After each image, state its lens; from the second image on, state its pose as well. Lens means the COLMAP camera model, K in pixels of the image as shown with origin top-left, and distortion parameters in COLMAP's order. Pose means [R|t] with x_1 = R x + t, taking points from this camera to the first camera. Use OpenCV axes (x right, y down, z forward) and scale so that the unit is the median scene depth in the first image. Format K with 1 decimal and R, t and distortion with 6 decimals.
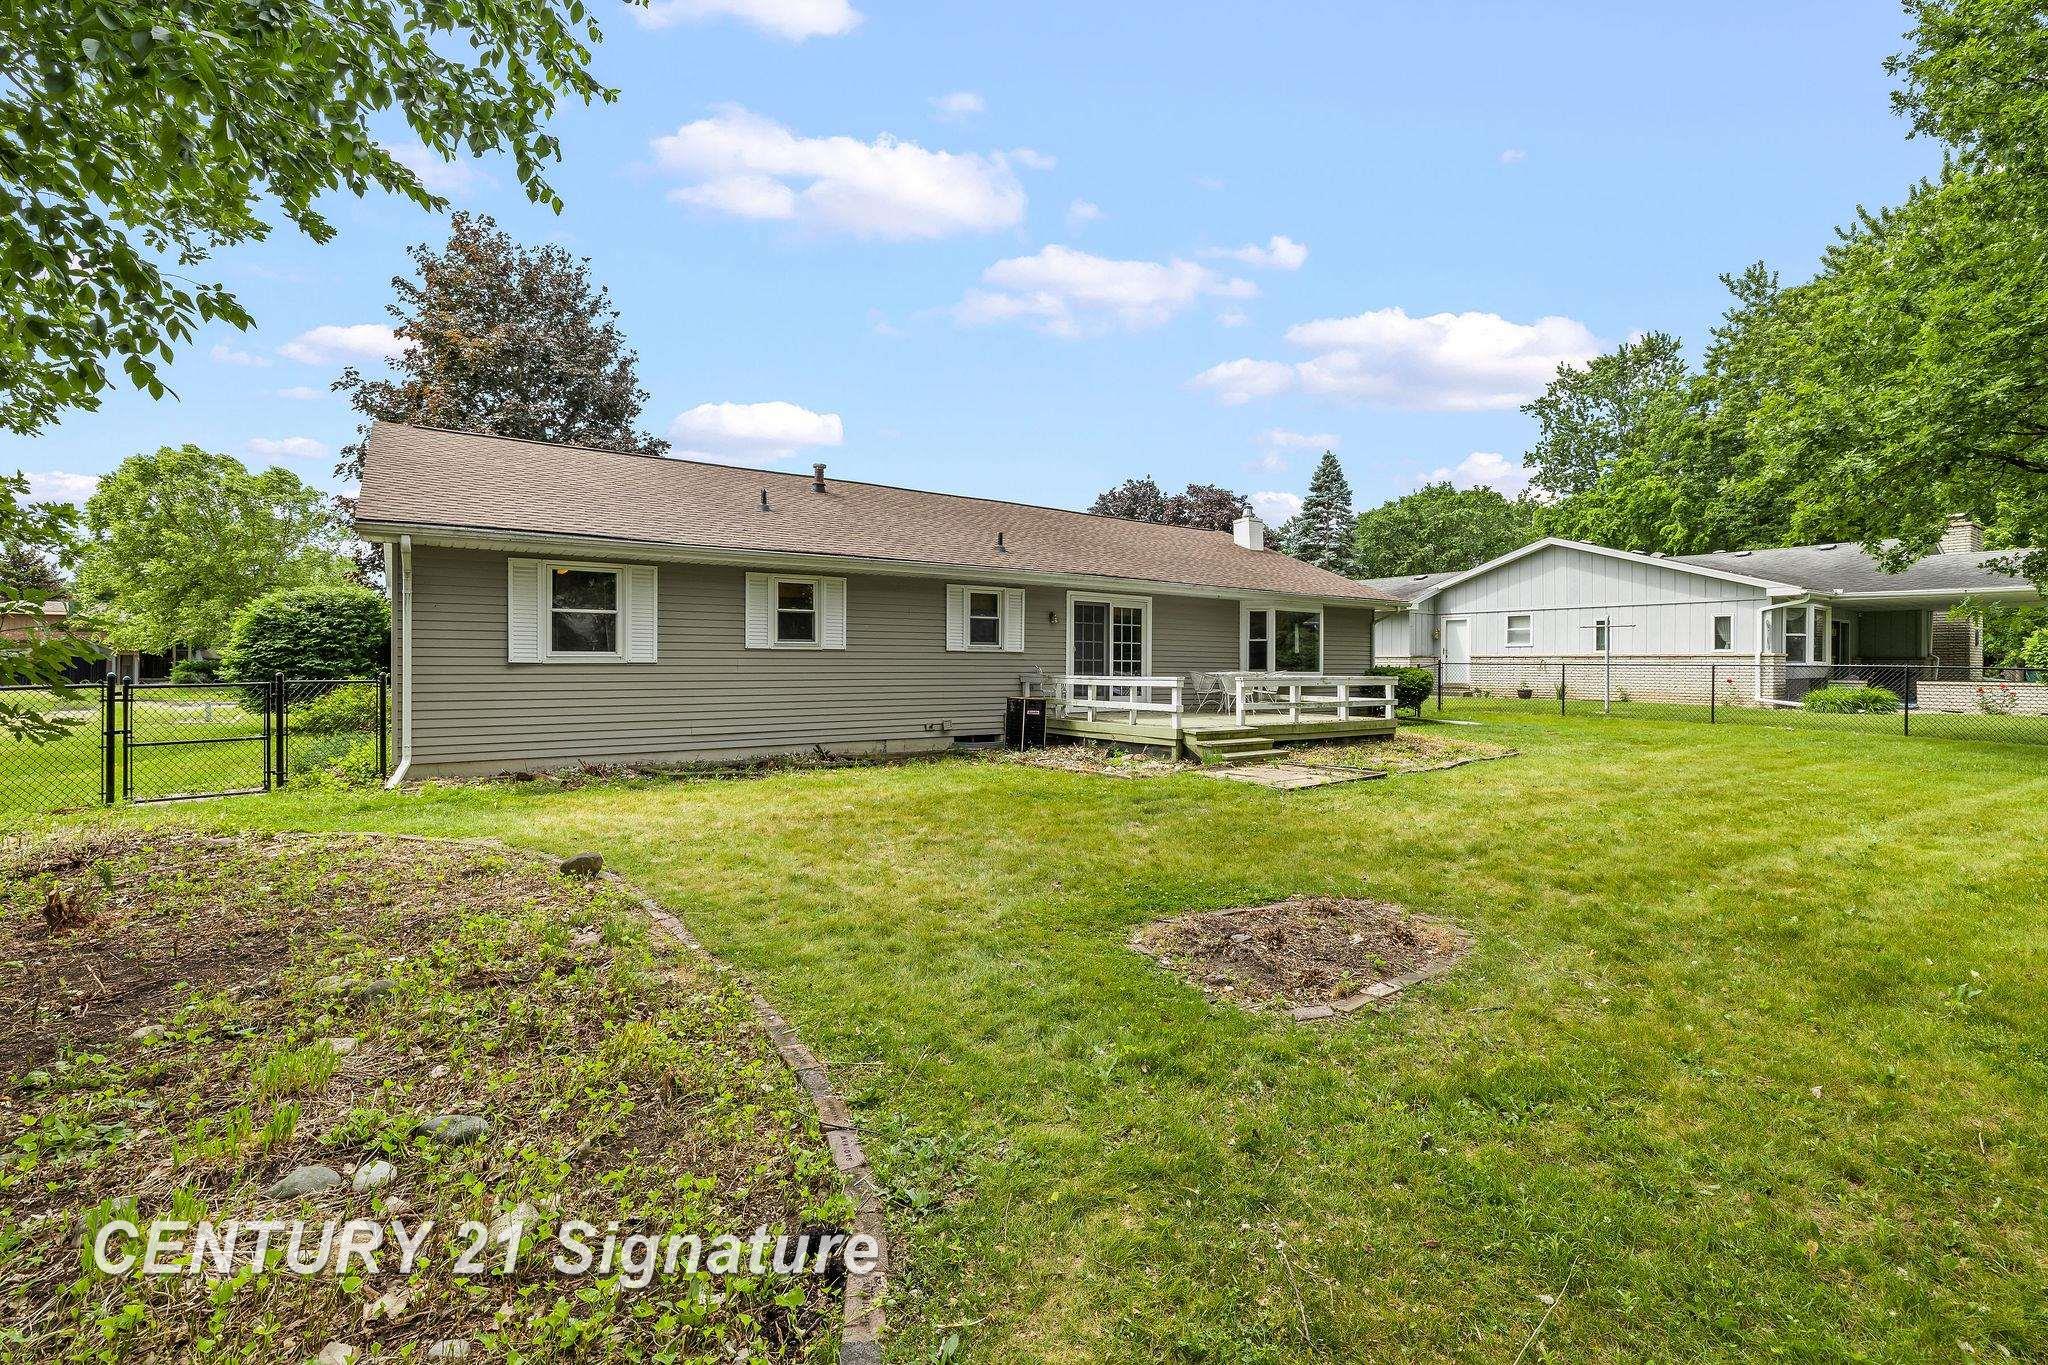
lens RADIAL K [[888.3, 0, 1012.3], [0, 888.3, 670.2], [0, 0, 1]] dist [0.003478, -0.000880]
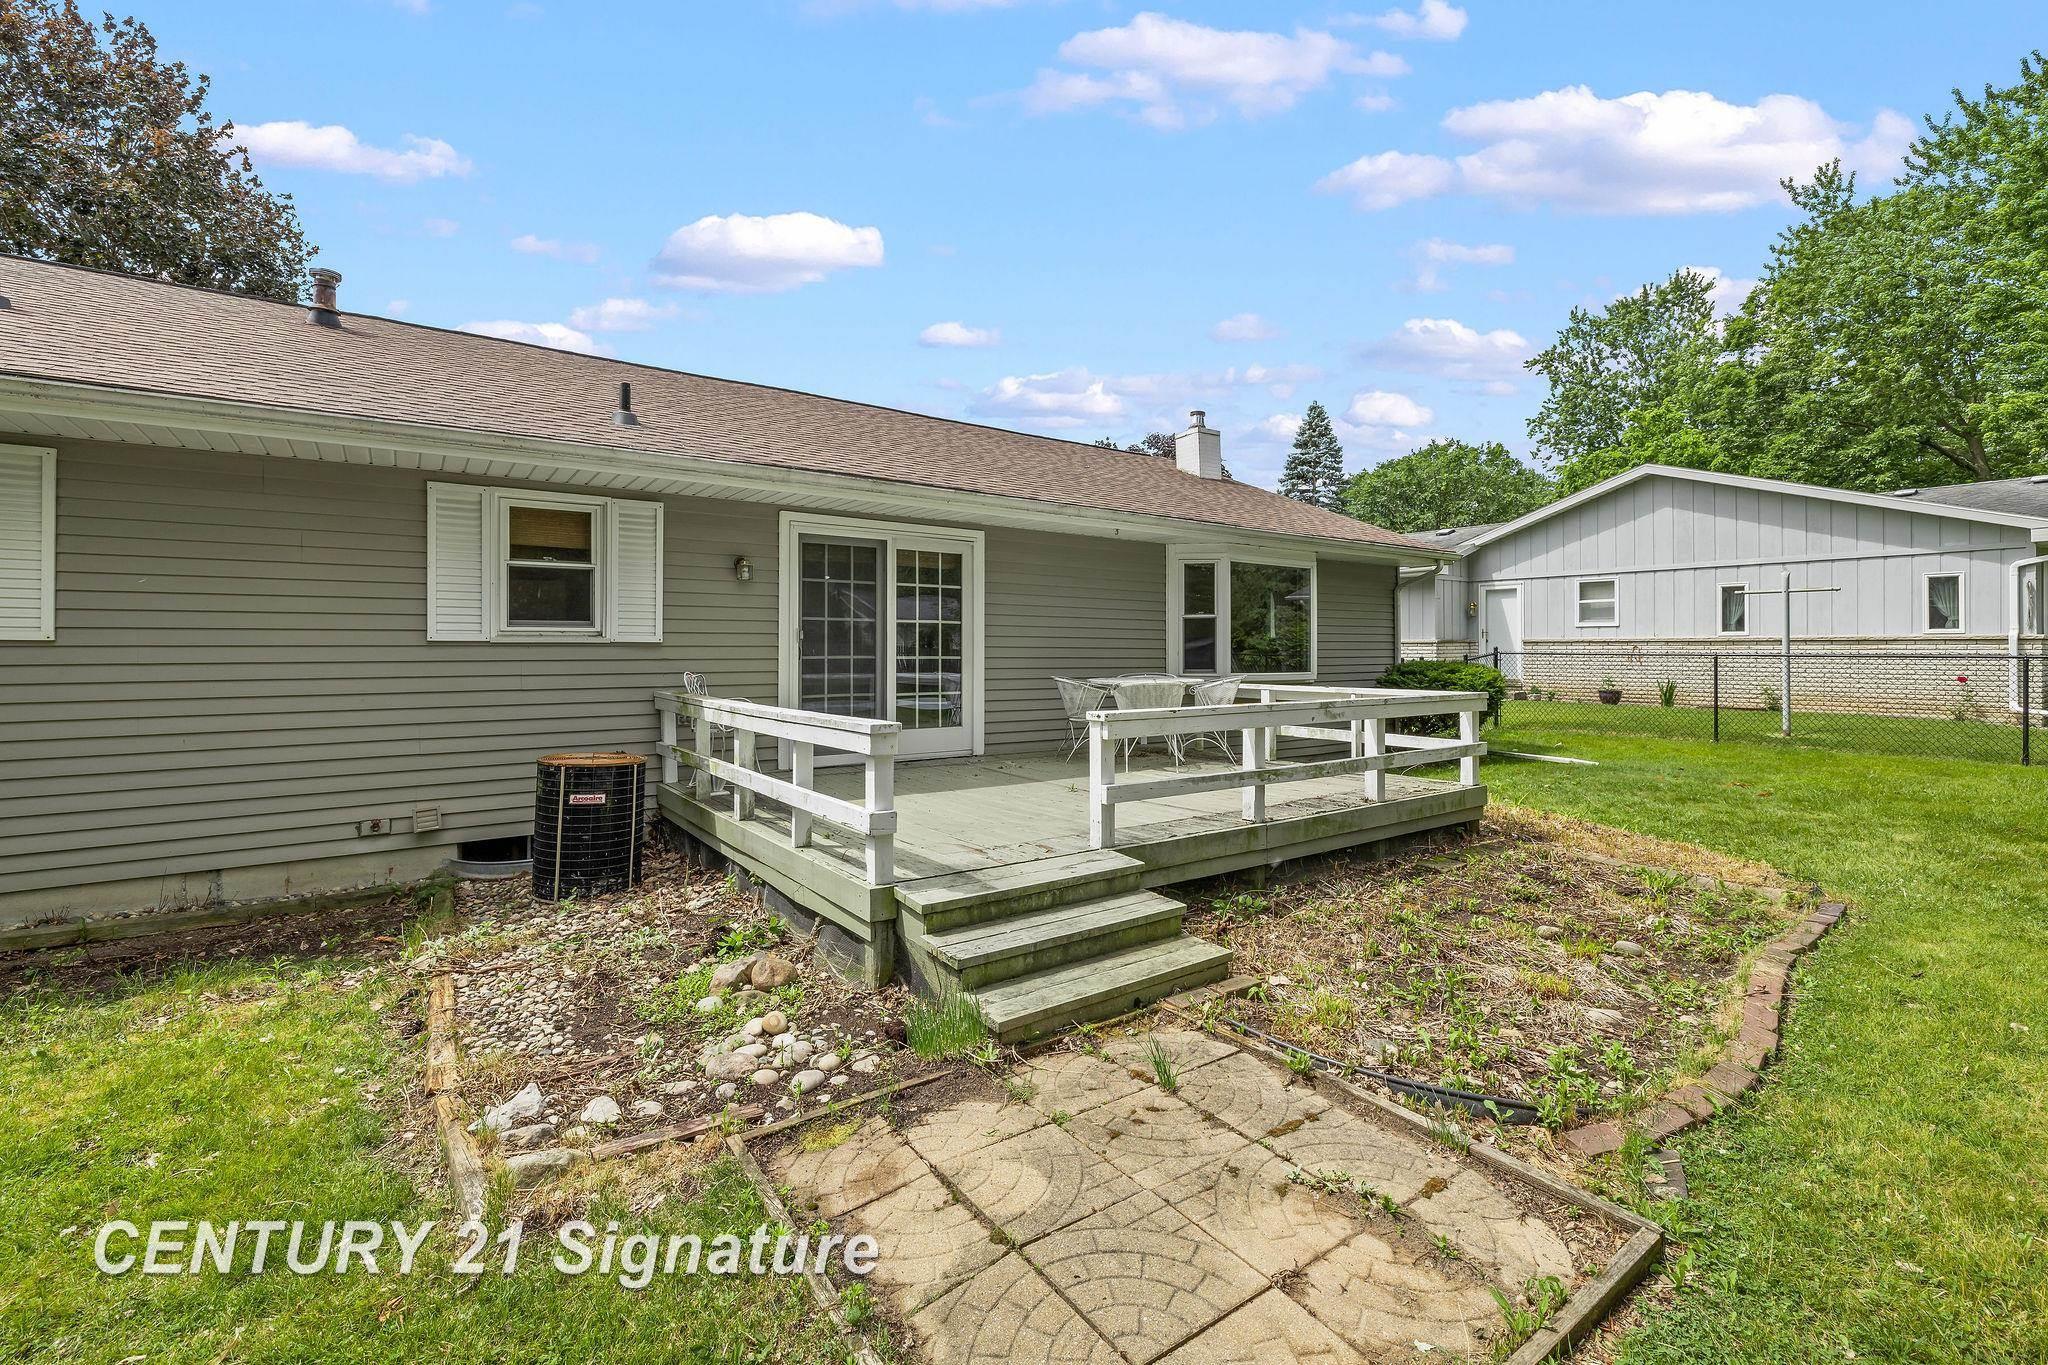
lens RADIAL K [[888.3, 0, 1017.1], [0, 888.3, 650.5], [0, 0, 1]] dist [0.003478, -0.000880]
pose [[0.999798, -0.005922, 0.019189, 0.152718], [0.006007, 0.999972, -0.004363, -0.011081], [-0.019162, 0.004478, 0.999806, 0.451471]]
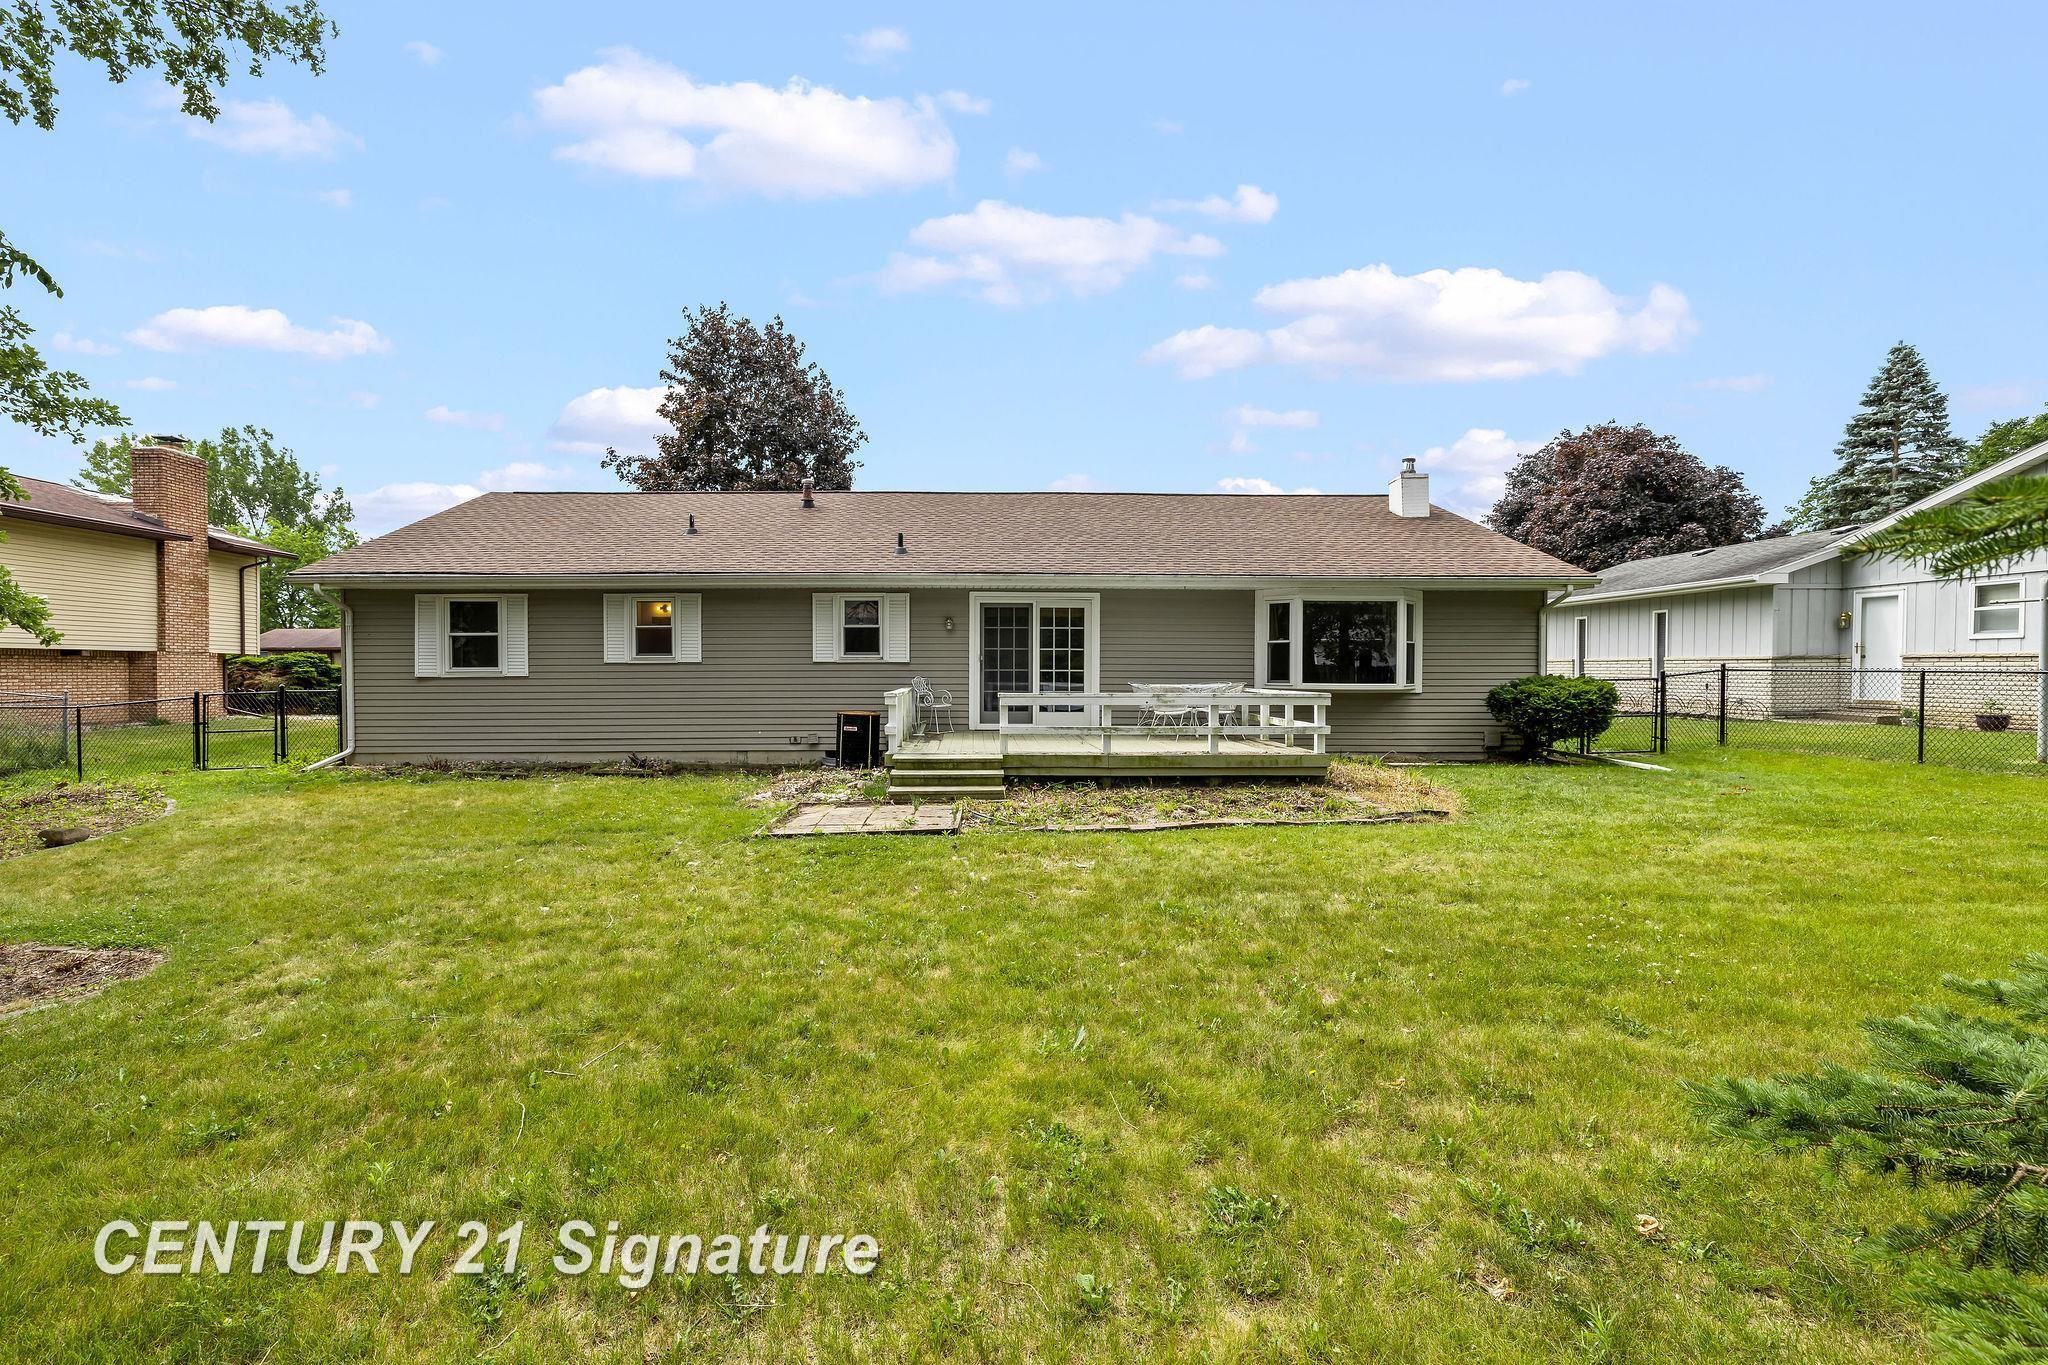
lens RADIAL K [[888.3, 0, 972.2], [0, 888.3, 689.6], [0, 0, 1]] dist [0.003478, -0.000880]
pose [[0.830477, 0.007564, -0.557002, 0.478251], [0.001513, 0.999873, 0.015834, -0.005512], [0.557051, -0.013992, 0.830360, 0.227444]]
